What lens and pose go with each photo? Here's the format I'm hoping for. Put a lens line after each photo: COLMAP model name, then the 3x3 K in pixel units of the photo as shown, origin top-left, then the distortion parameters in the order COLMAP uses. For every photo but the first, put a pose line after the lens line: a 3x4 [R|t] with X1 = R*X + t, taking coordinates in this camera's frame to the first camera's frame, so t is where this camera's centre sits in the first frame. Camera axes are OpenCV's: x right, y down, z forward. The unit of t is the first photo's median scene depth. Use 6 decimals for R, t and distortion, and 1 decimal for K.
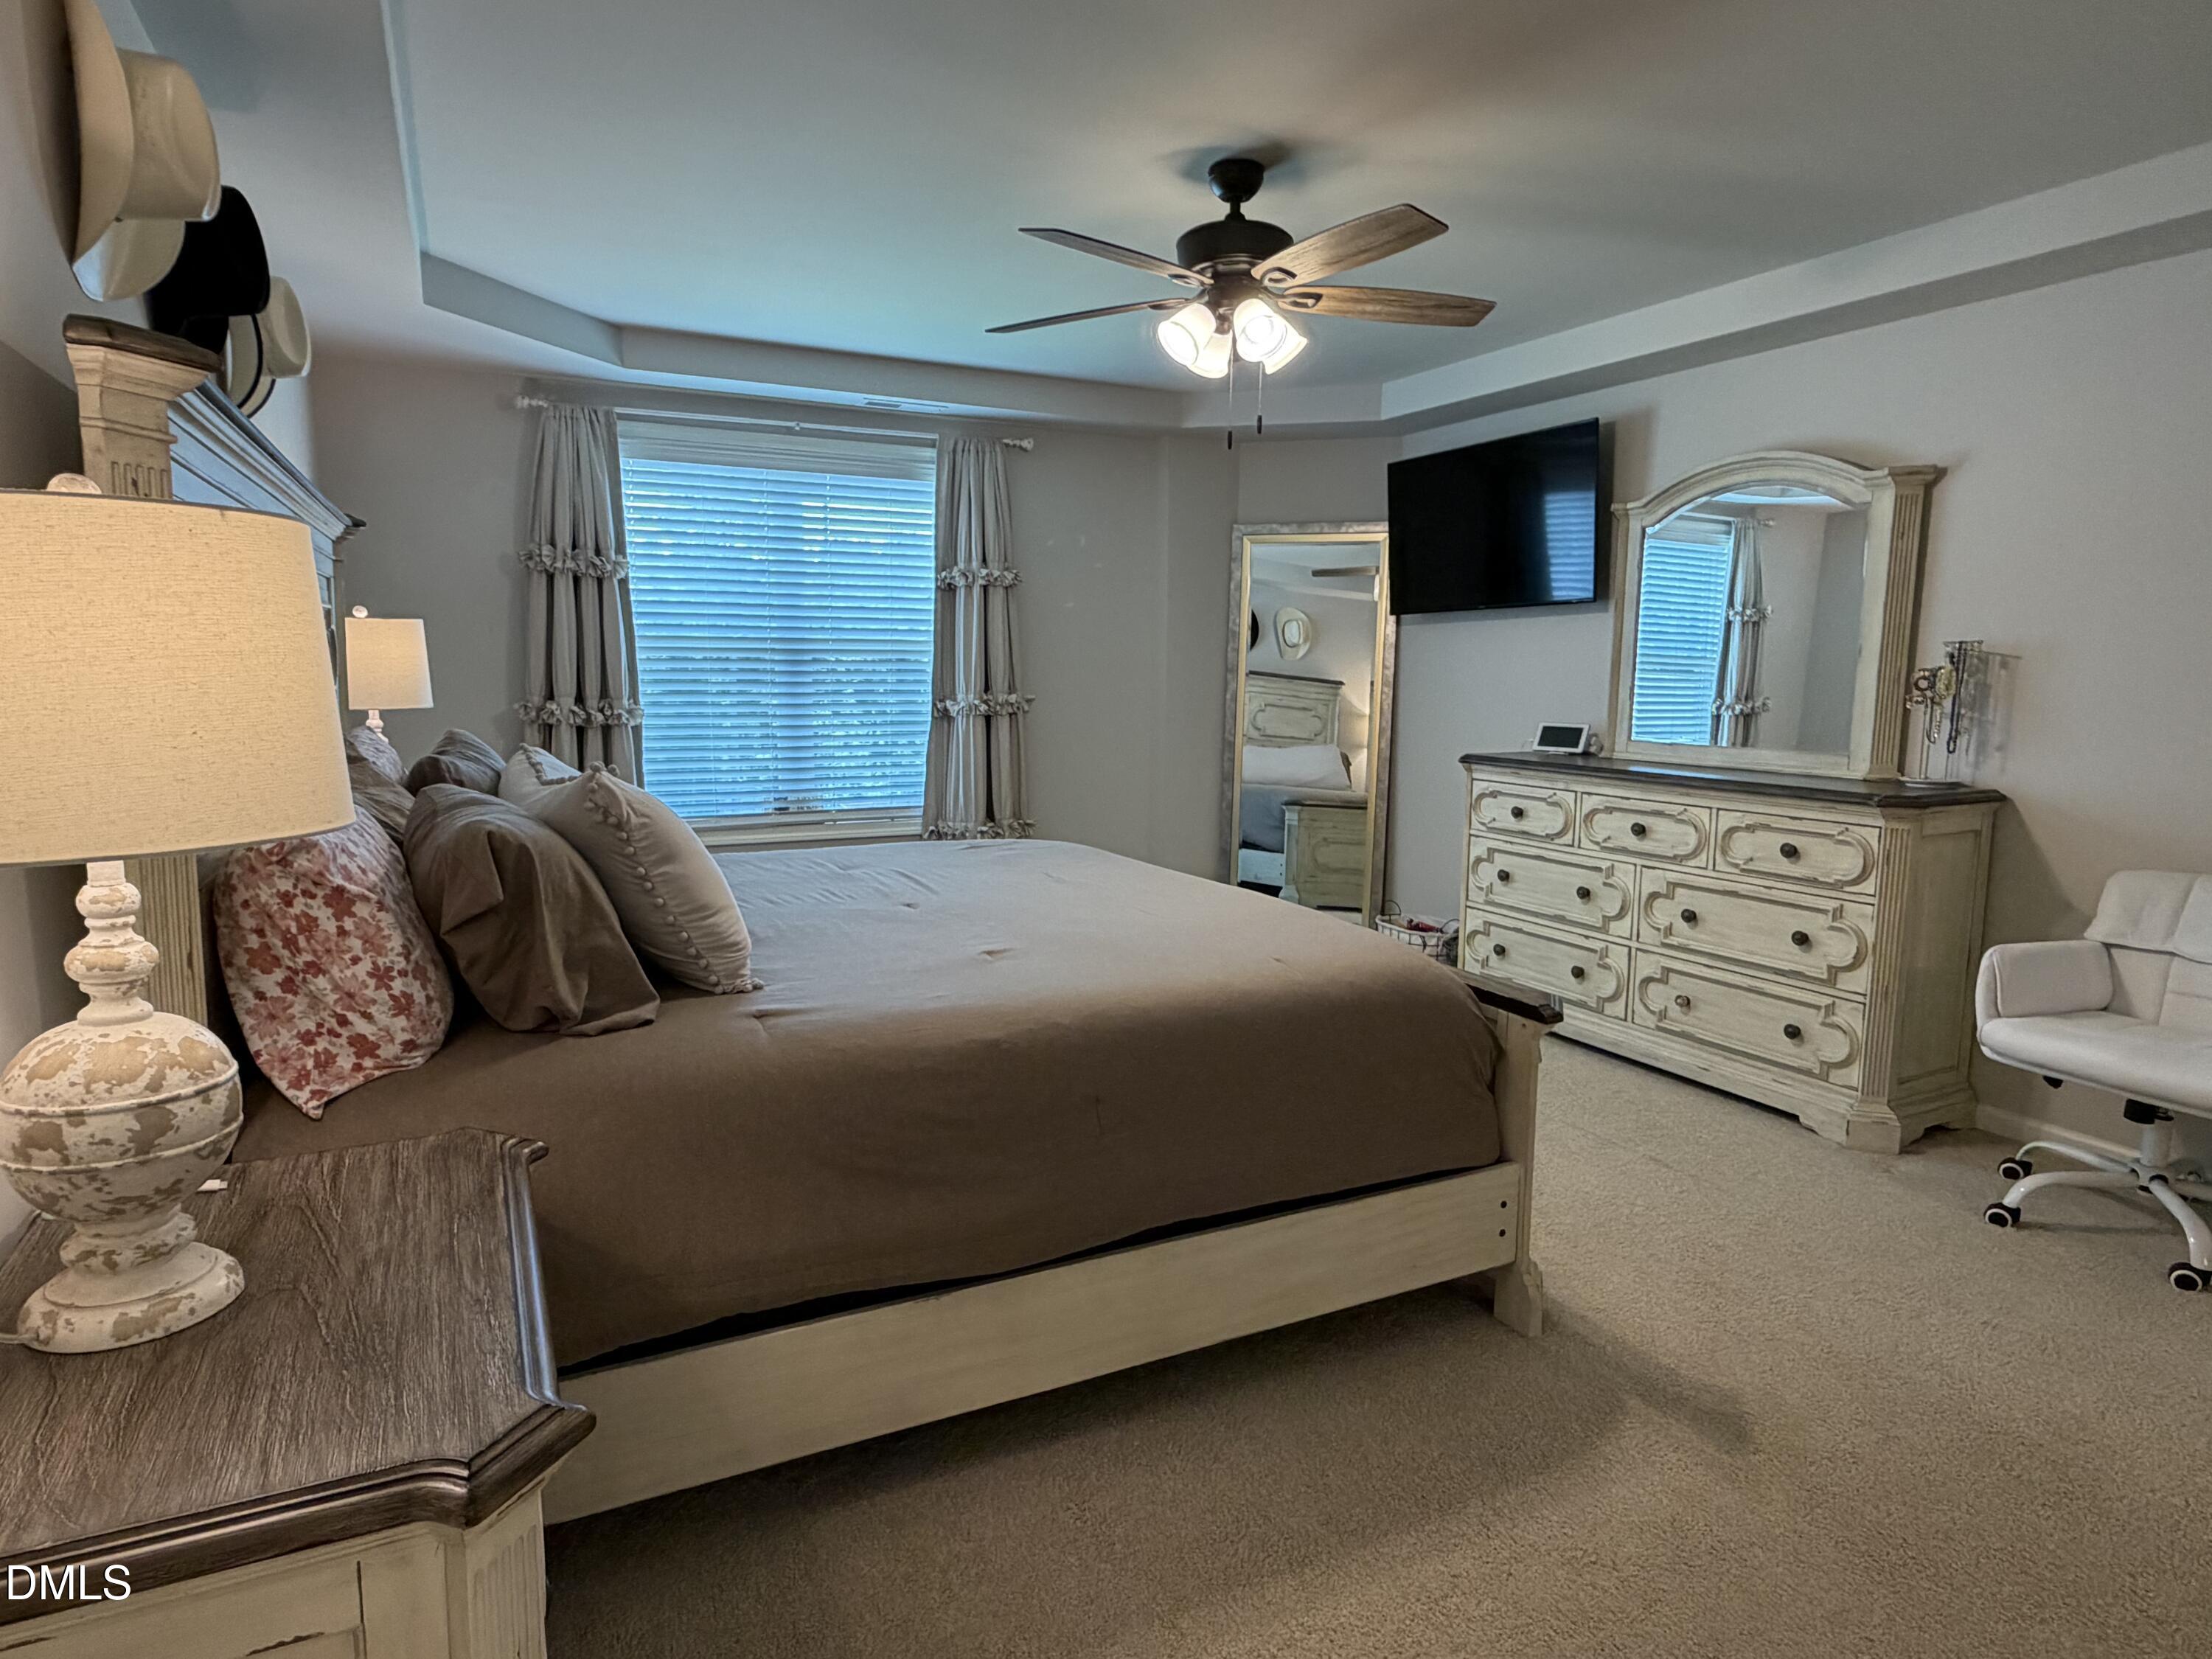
lens RADIAL K [[1239.6, 0, 1097.4], [0, 1239.6, 825.1], [0, 0, 1]] dist [-0.001337, -0.001159]
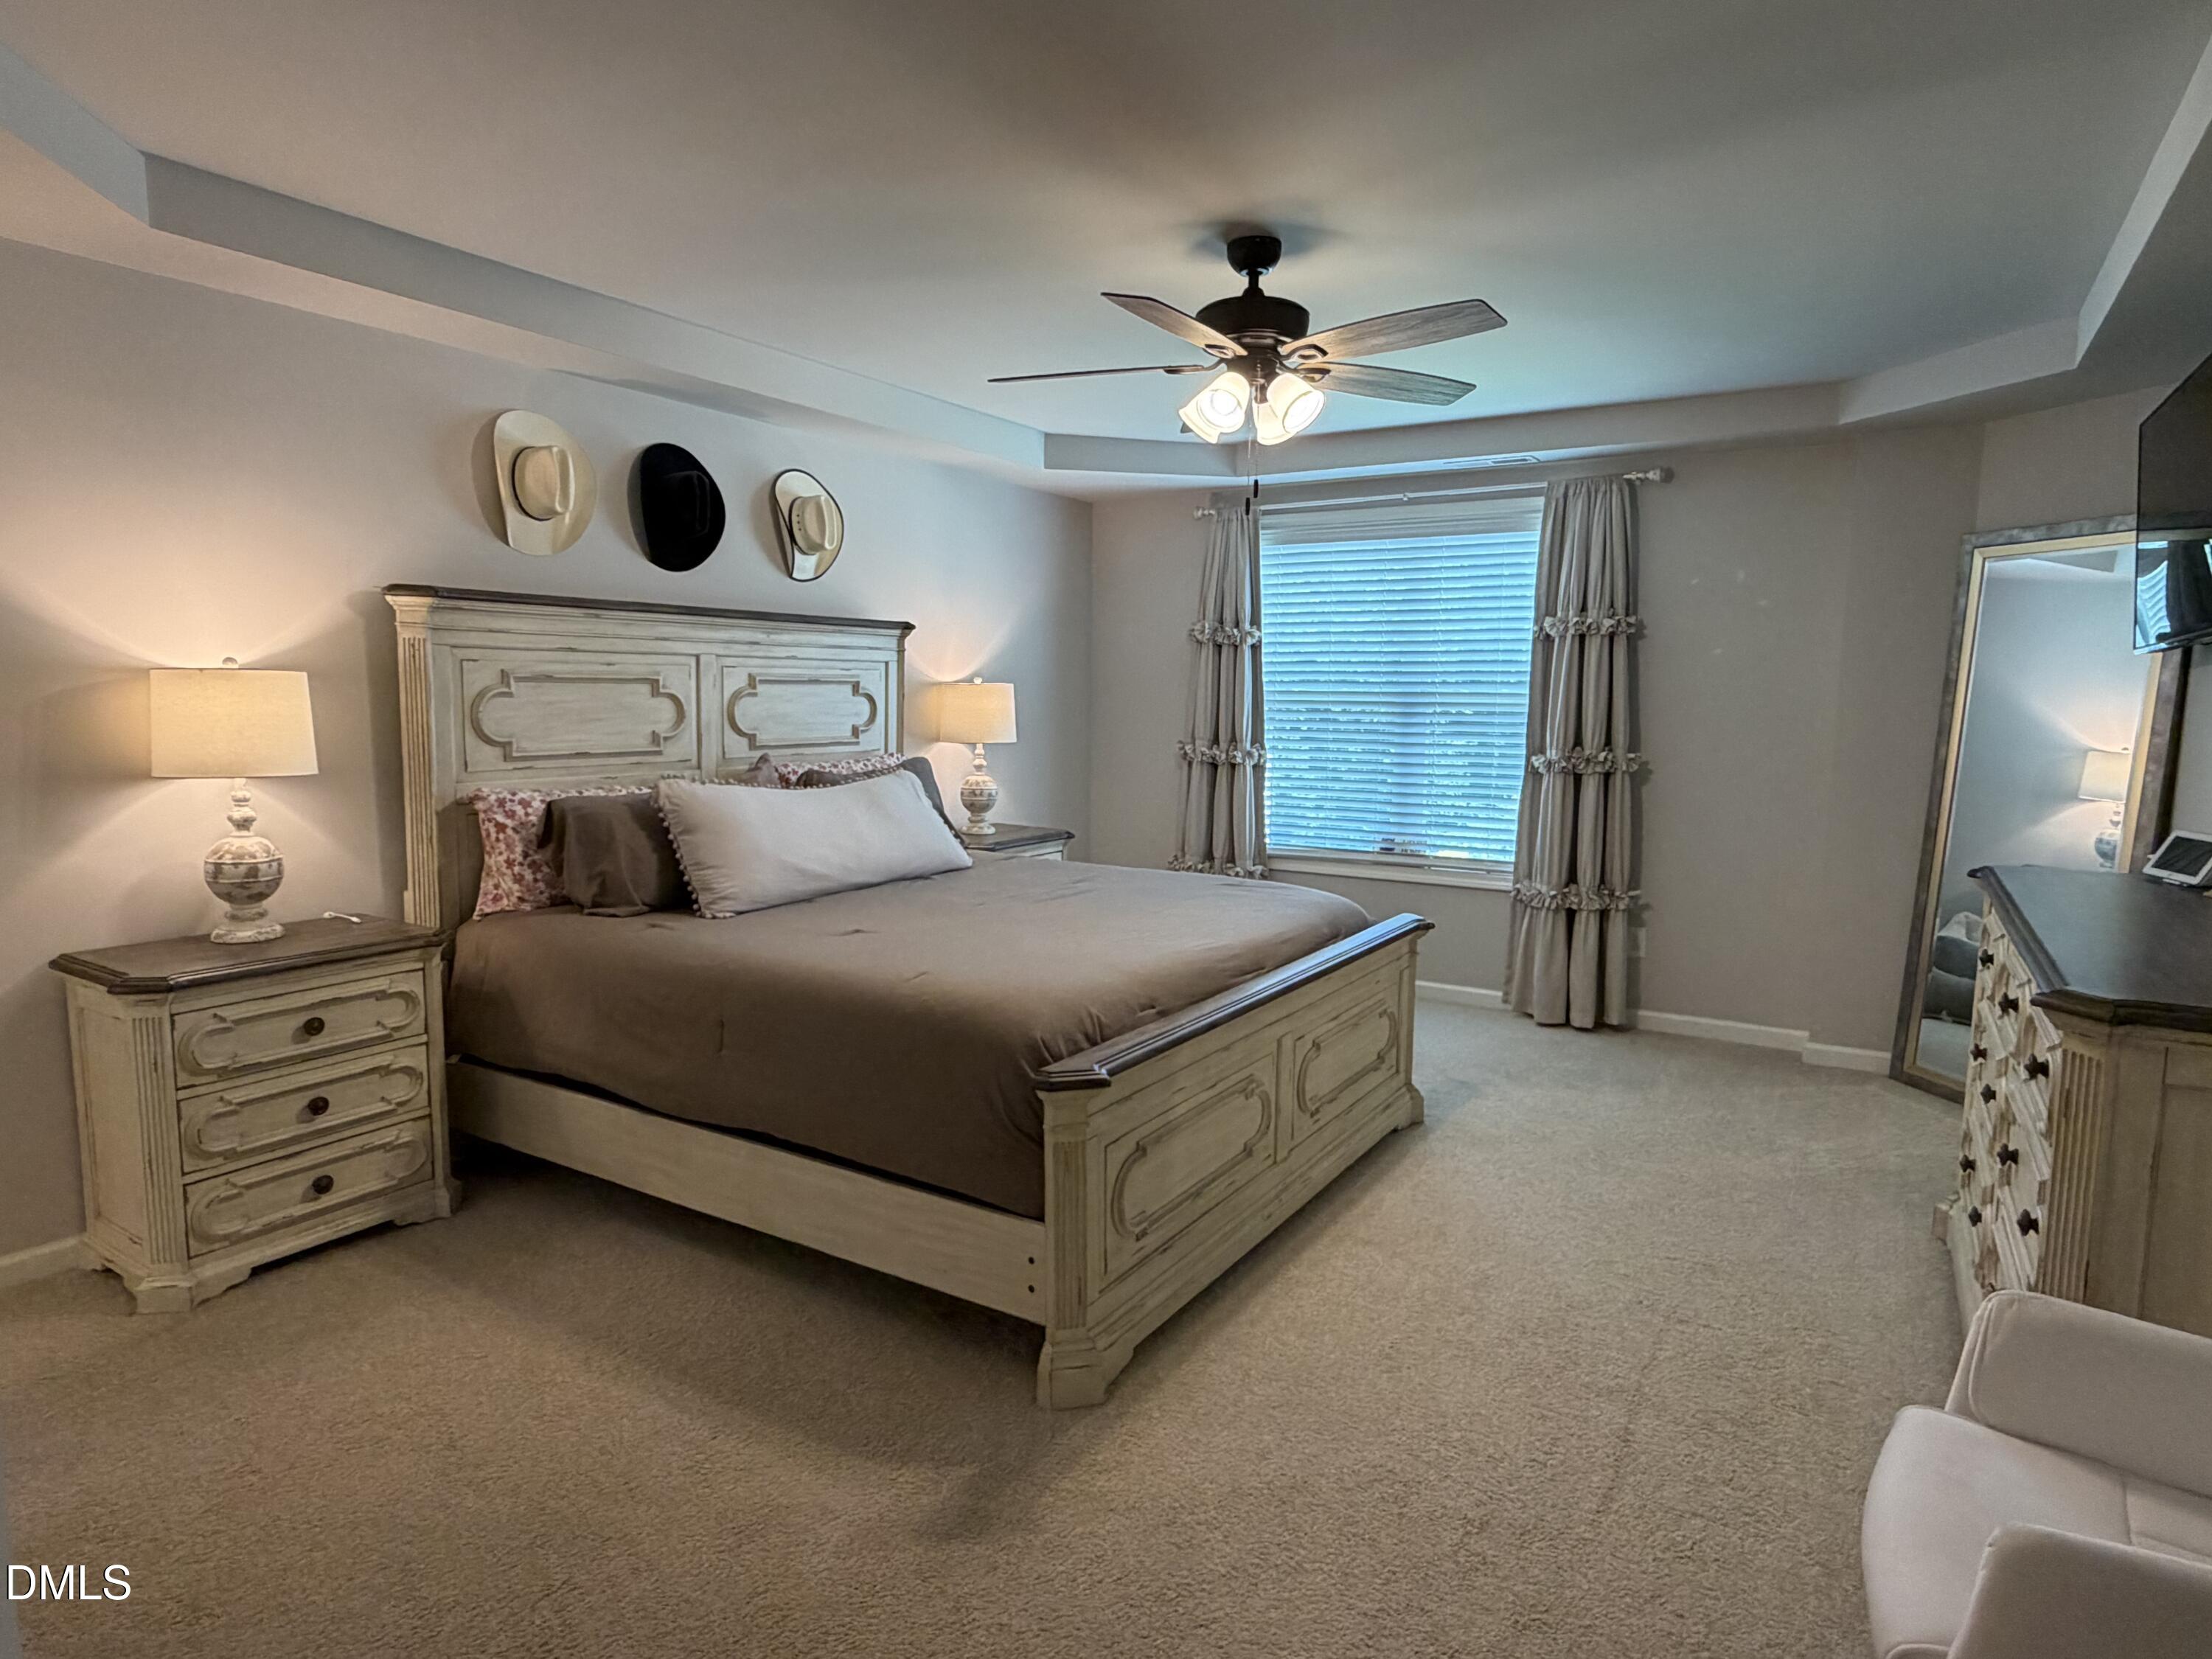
lens RADIAL K [[1239.6, 0, 1104.6], [0, 1239.6, 827.9], [0, 0, 1]] dist [-0.001337, -0.001159]
pose [[0.533066, 0.091198, -0.841144, 0.584174], [-0.117133, 0.992555, 0.033382, -0.043022], [0.837926, 0.080731, 0.539780, 0.233931]]
